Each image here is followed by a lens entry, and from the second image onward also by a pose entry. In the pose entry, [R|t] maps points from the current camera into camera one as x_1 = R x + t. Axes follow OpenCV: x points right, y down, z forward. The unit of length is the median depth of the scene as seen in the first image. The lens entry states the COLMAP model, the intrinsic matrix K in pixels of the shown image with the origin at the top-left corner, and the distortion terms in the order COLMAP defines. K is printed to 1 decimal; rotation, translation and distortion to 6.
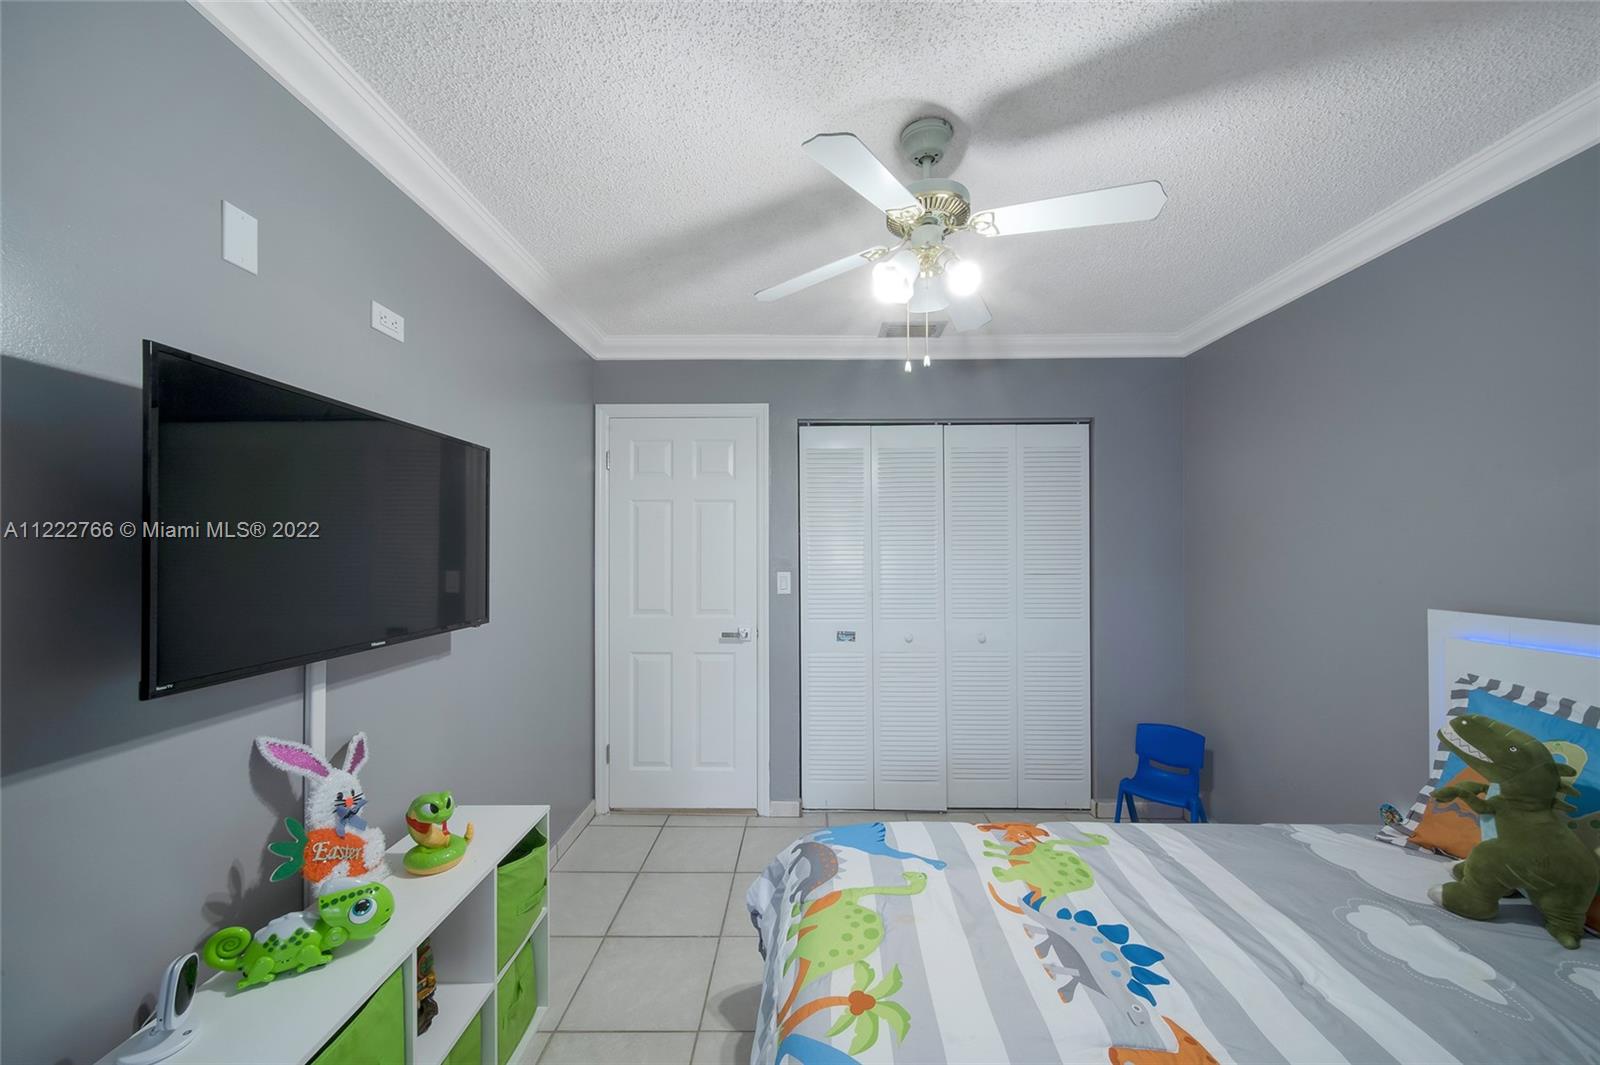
lens RADIAL K [[584.1, 0, 804.8], [0, 584.1, 537.8], [0, 0, 1]] dist [0.000253, -0.000090]
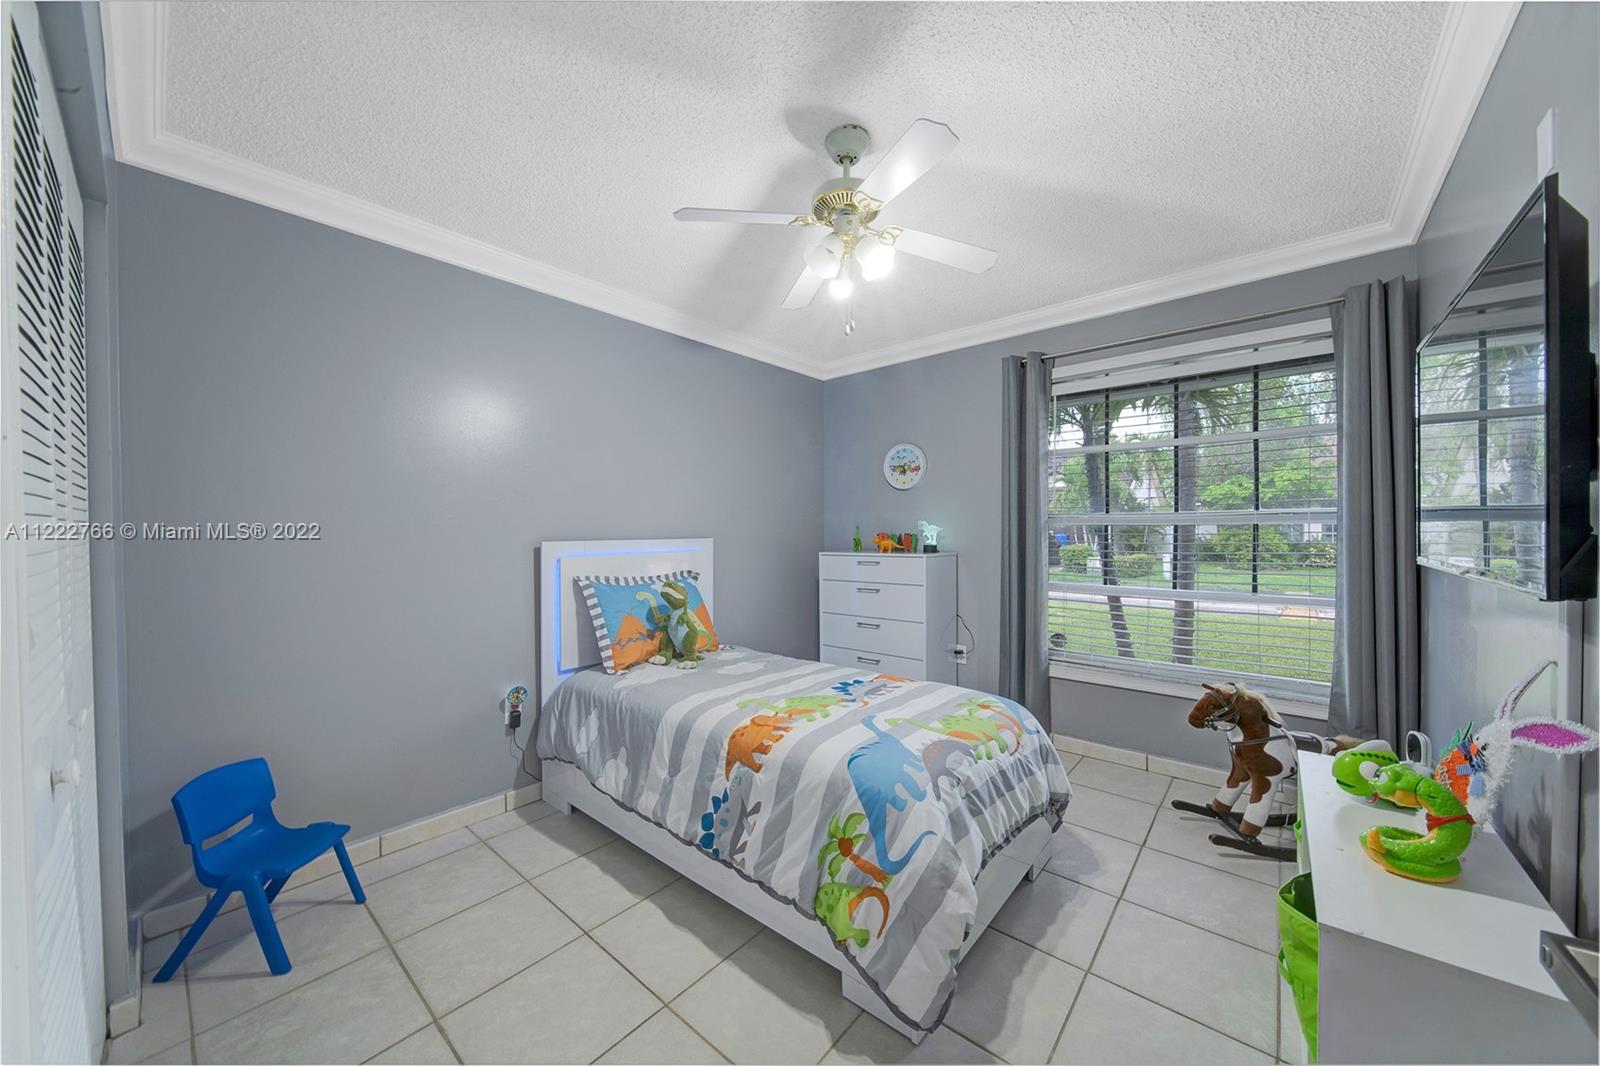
lens RADIAL K [[584.1, 0, 804.8], [0, 584.1, 538.3], [0, 0, 1]] dist [0.000253, -0.000090]
pose [[-0.770431, -0.002063, 0.637520, -0.607152], [0.004329, 0.999955, 0.008468, 0.143211], [-0.637509, 0.009283, -0.770387, 2.468977]]
